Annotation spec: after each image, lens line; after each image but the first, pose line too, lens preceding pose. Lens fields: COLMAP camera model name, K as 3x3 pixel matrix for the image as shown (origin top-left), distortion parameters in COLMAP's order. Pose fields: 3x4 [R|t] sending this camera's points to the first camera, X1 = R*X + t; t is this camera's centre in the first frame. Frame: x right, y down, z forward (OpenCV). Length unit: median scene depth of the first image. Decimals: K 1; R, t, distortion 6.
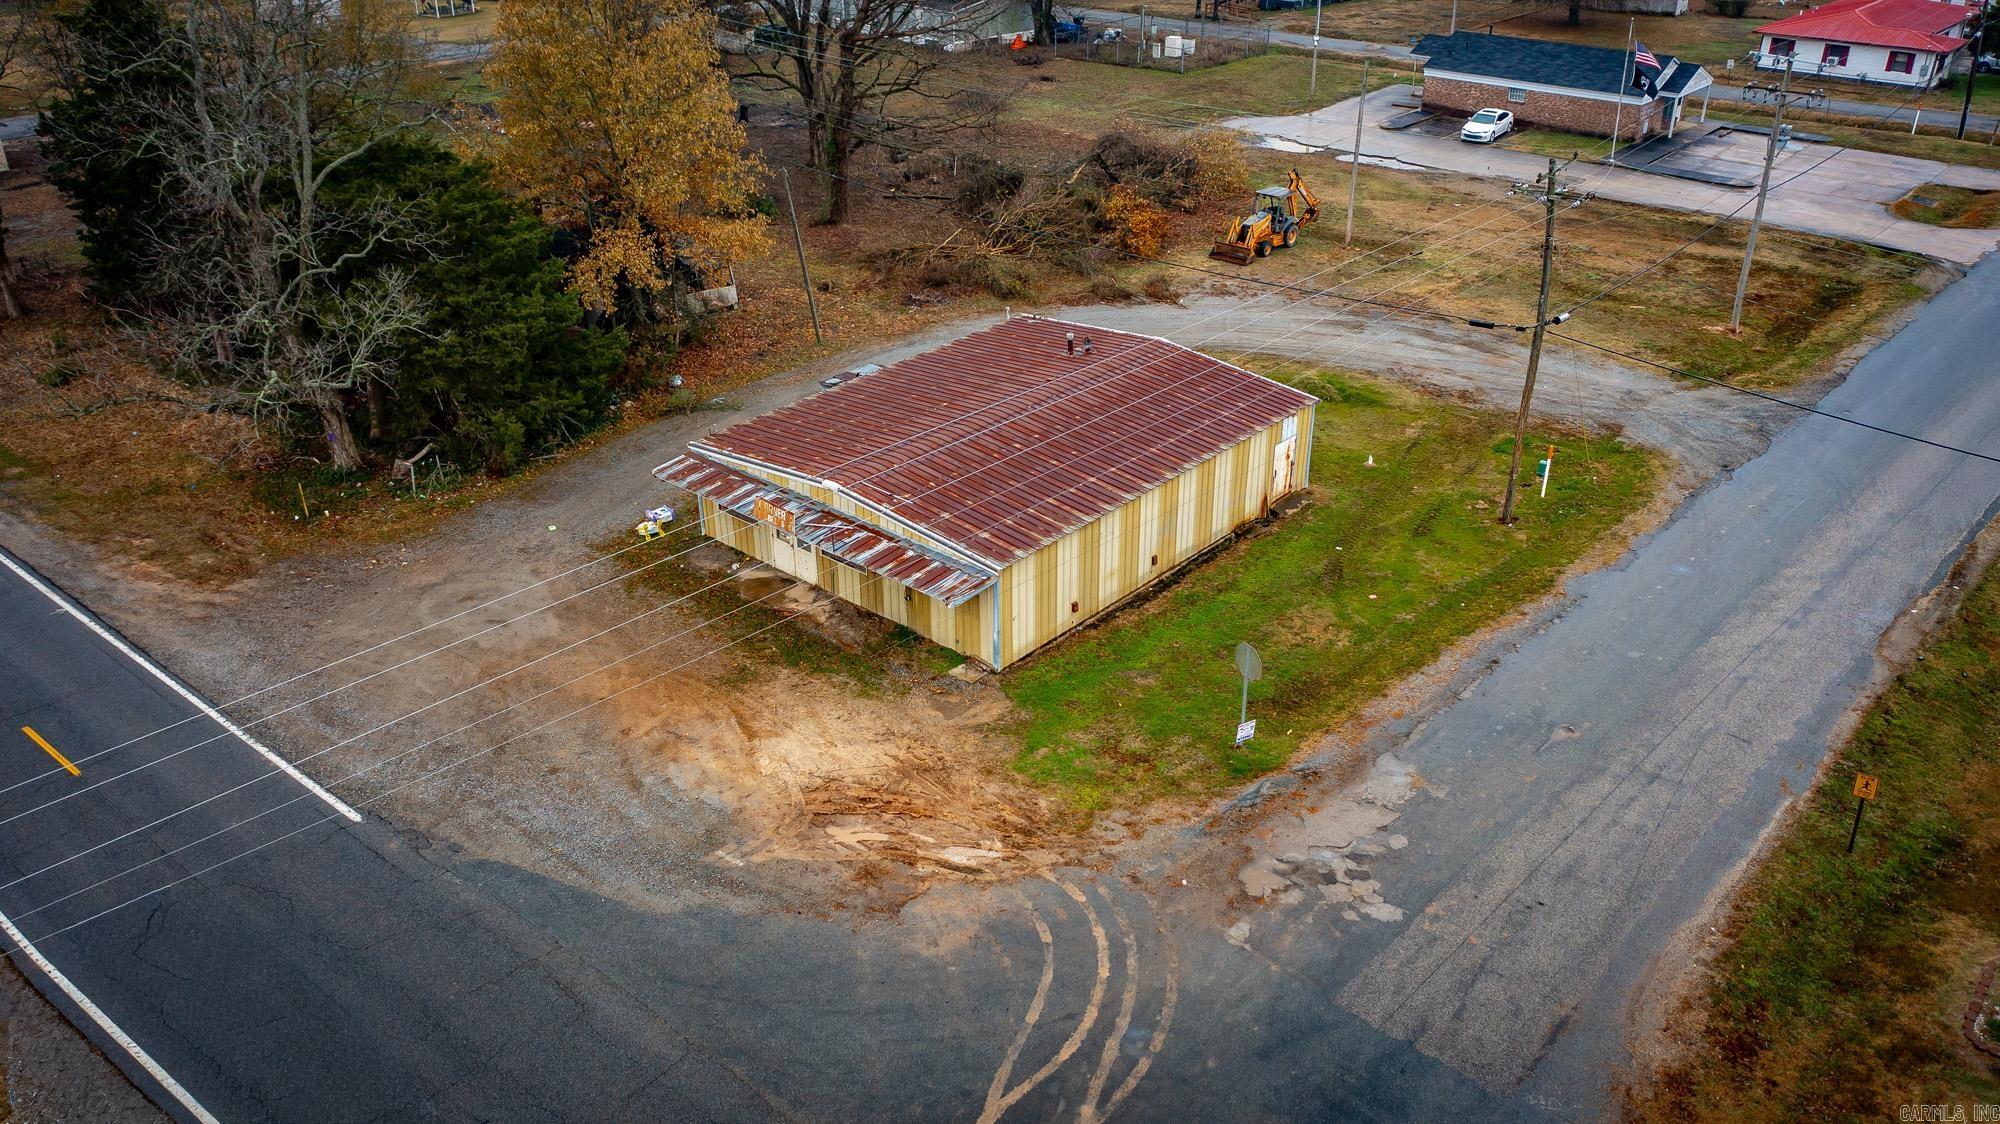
lens RADIAL K [[1582.1, 0, 996.9], [0, 1582.1, 565.1], [0, 0, 1]] dist [-0.016443, 0.010579]
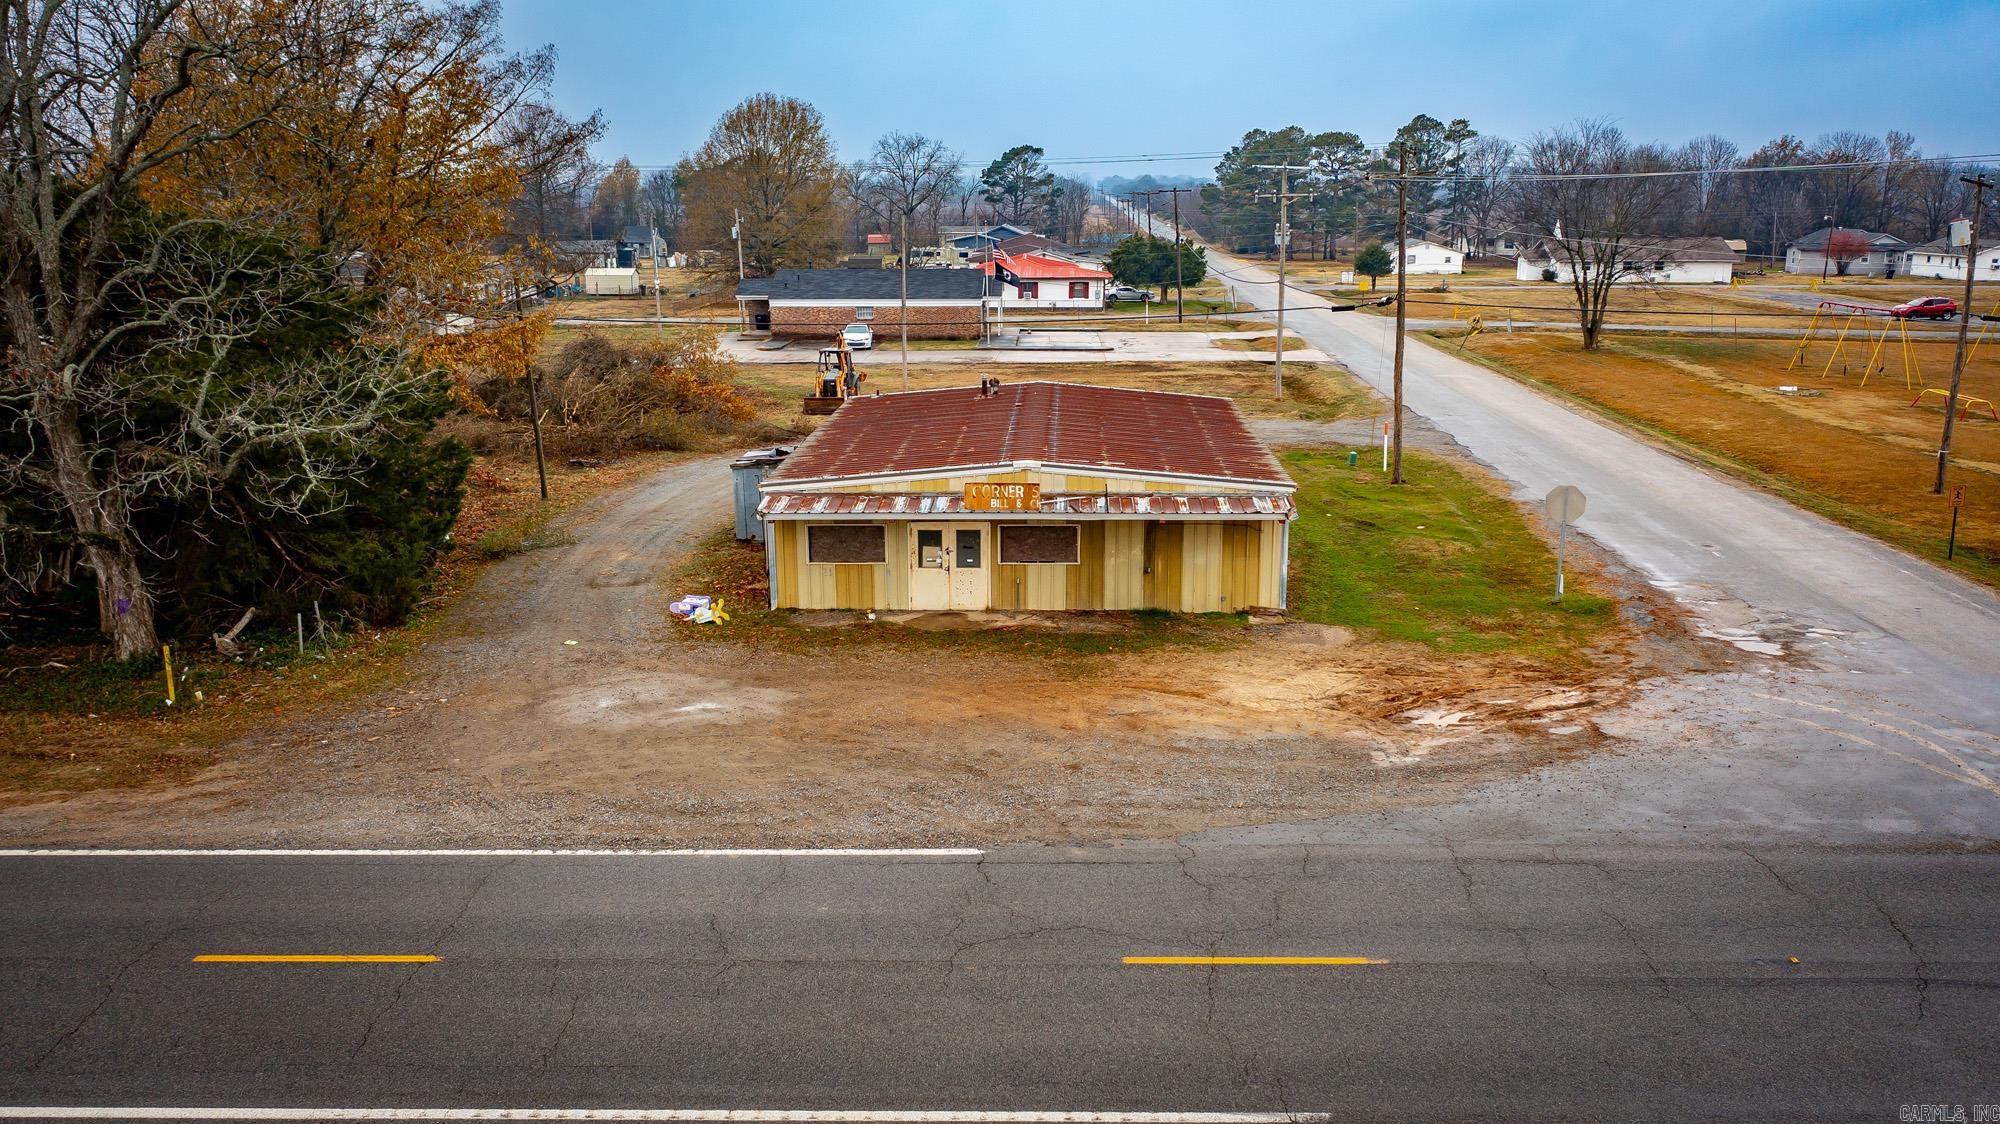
lens RADIAL K [[1582.1, 0, 996.9], [0, 1582.1, 565.1], [0, 0, 1]] dist [-0.016443, 0.010579]
pose [[0.775972, -0.144162, 0.614073, -0.638372], [0.296299, 0.942745, -0.153095, 0.123805], [-0.556844, 0.300747, 0.774259, 0.371594]]
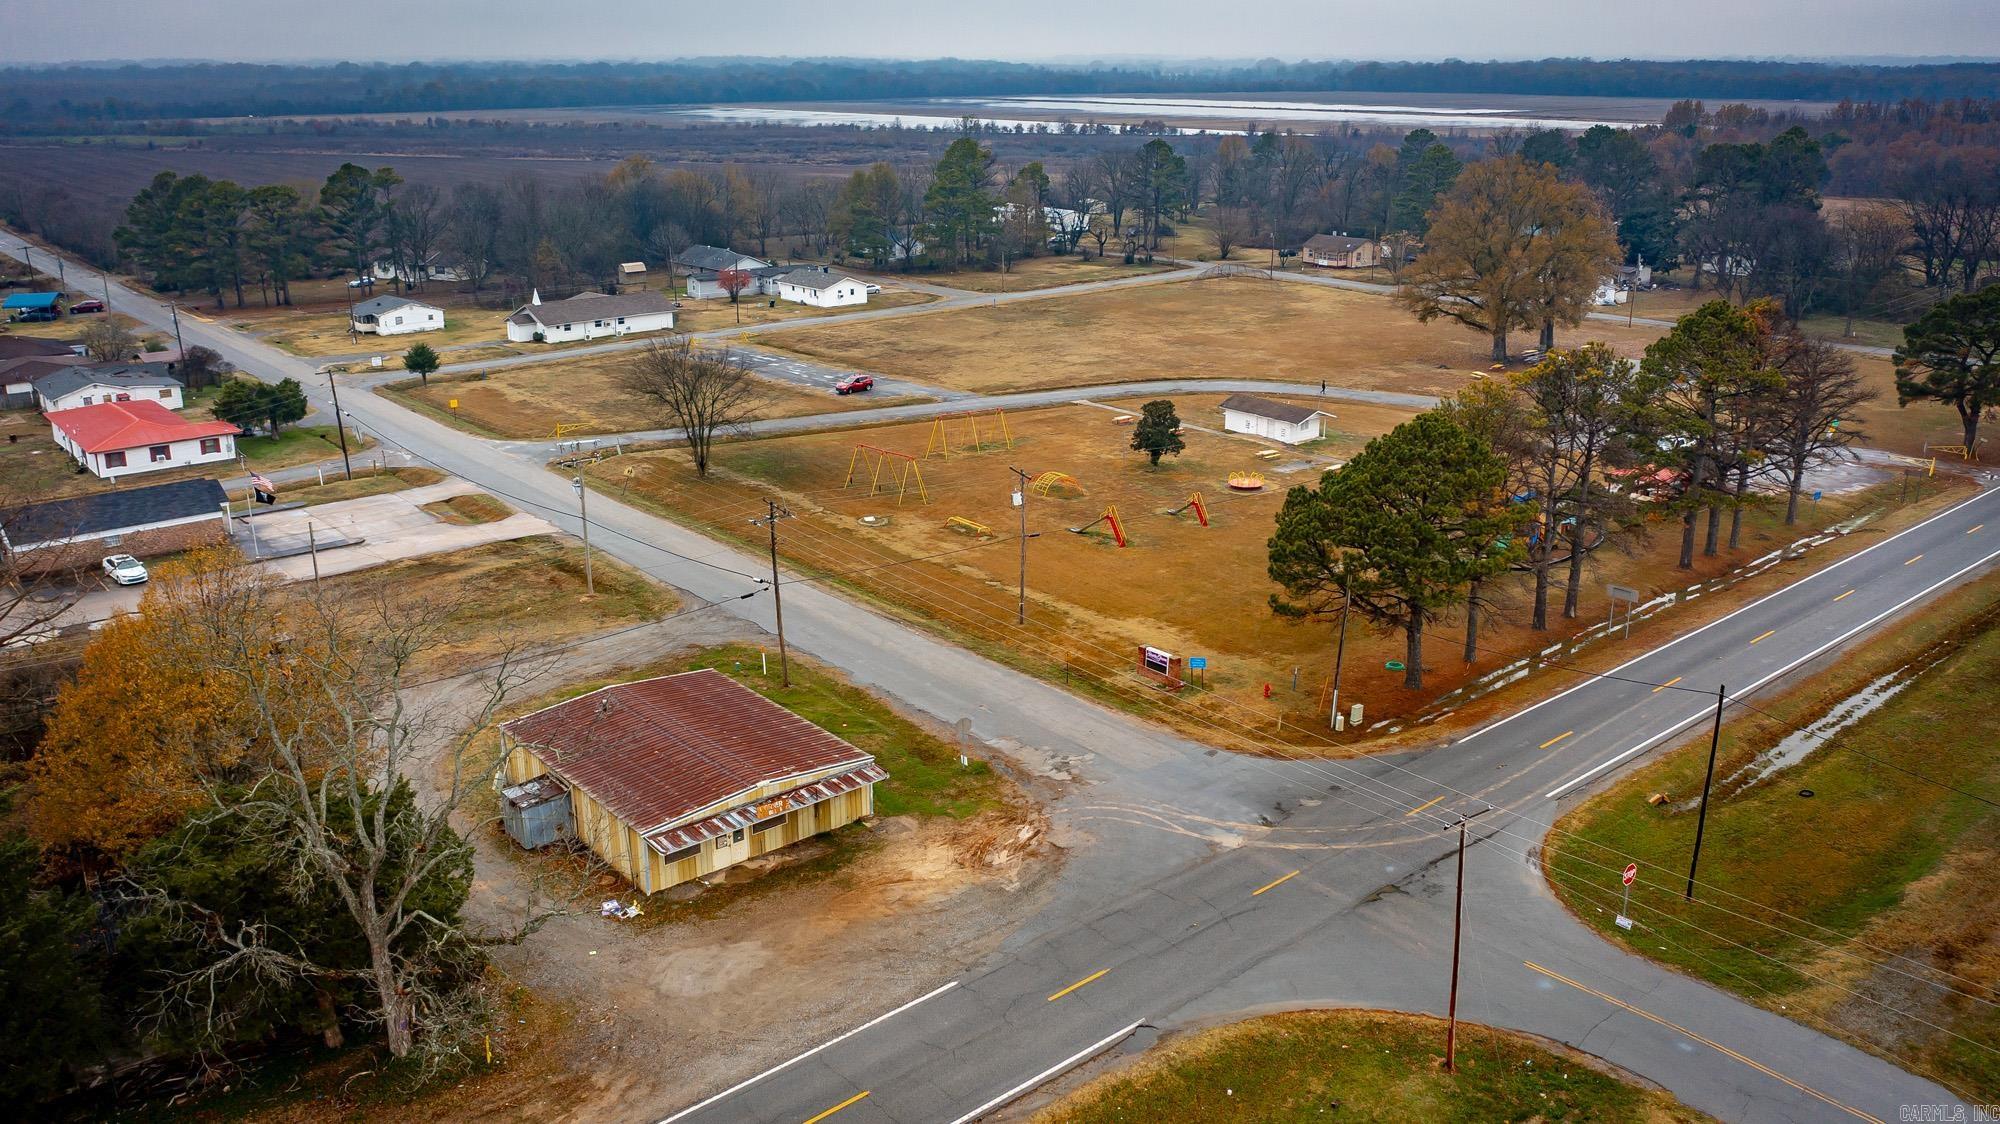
lens RADIAL K [[1614.0, 0, 1000.0], [0, 1614.0, 562.0], [0, 0, 1]] dist [-0.014985, 0.009484]
pose [[0.147818, -0.292313, 0.944830, -1.589935], [0.467147, 0.862677, 0.193812, -0.460108], [-0.871736, 0.412725, 0.264072, 0.239312]]
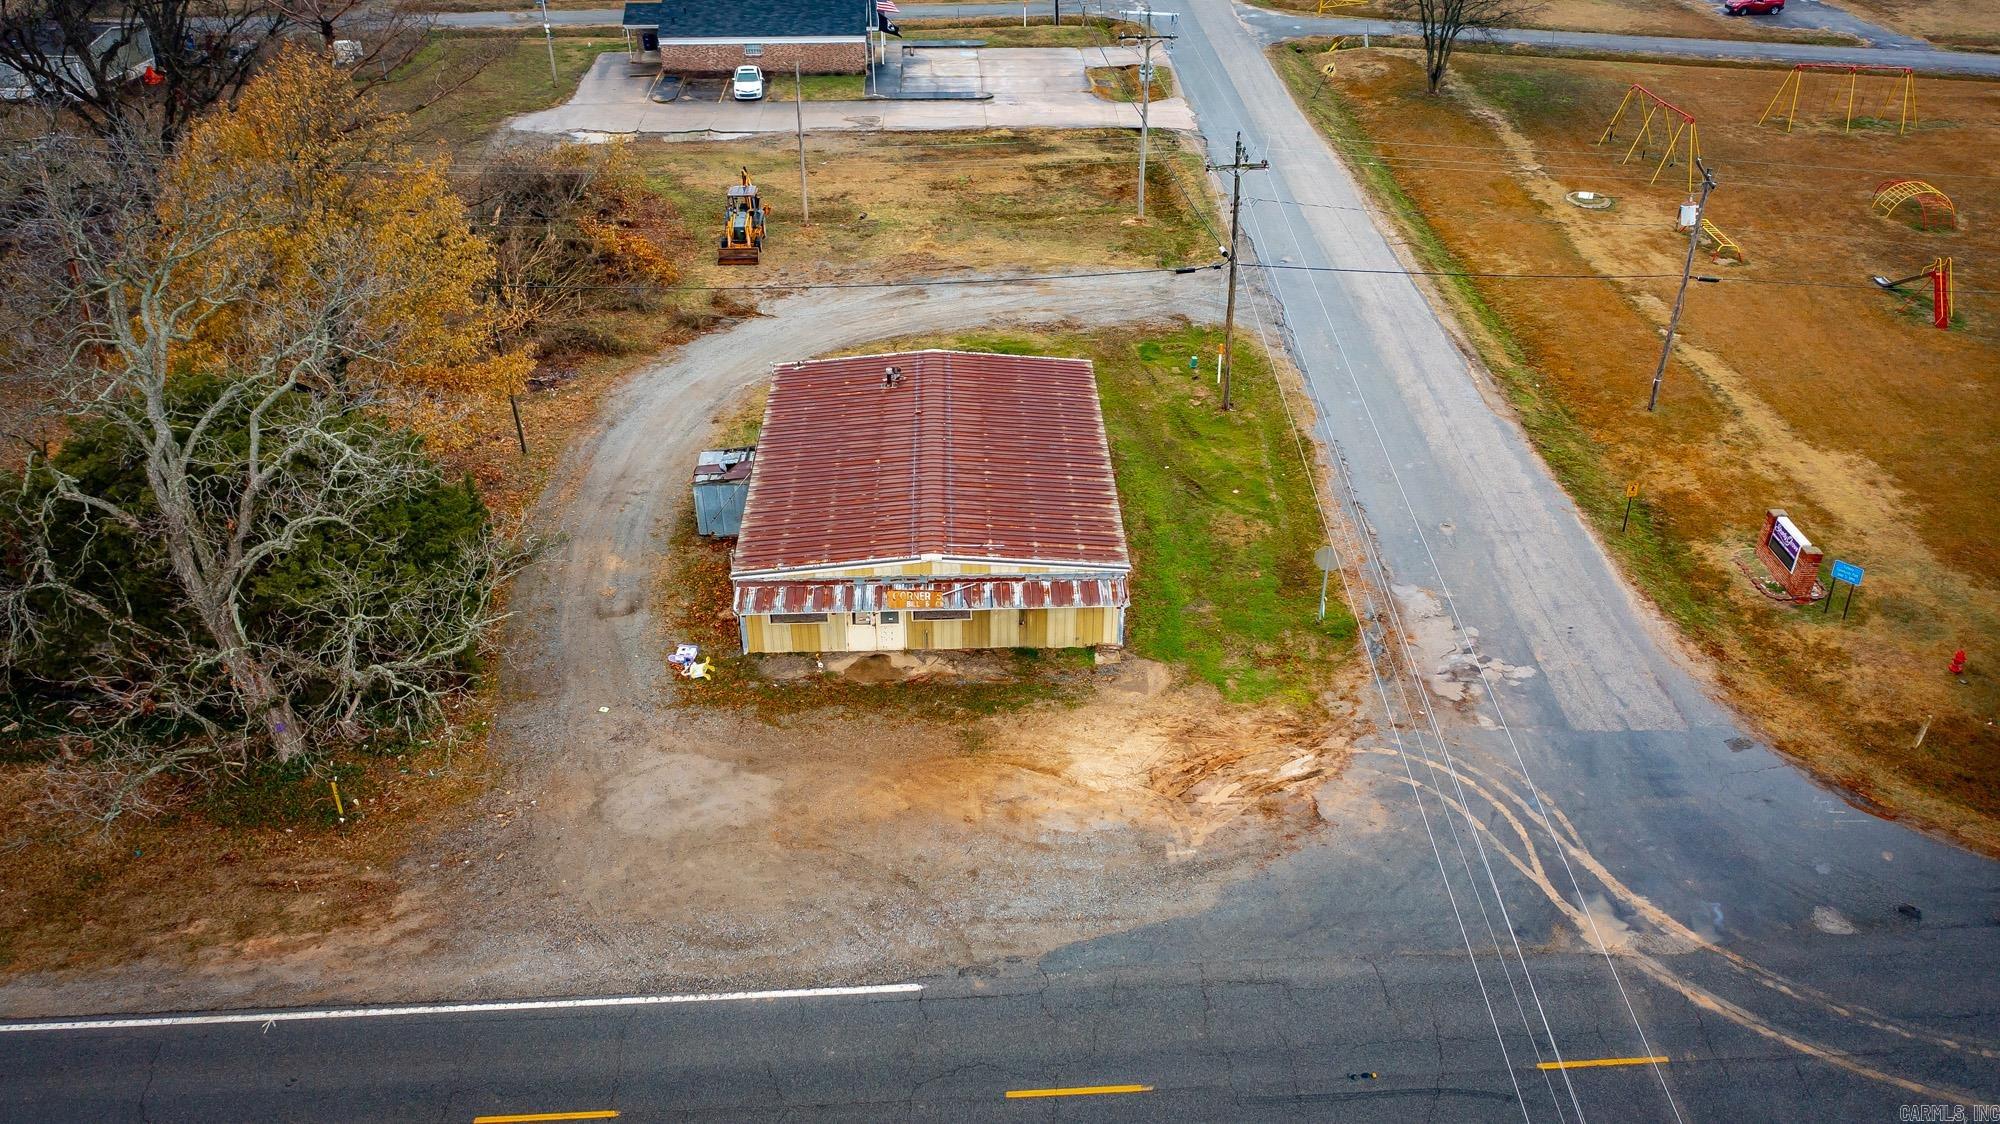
lens RADIAL K [[1582.1, 0, 996.9], [0, 1582.1, 565.1], [0, 0, 1]] dist [-0.016443, 0.010579]
pose [[0.725964, -0.361067, 0.585326, -0.729047], [0.318941, 0.930795, 0.178600, -0.230575], [-0.609305, 0.057027, 0.790883, 0.079963]]
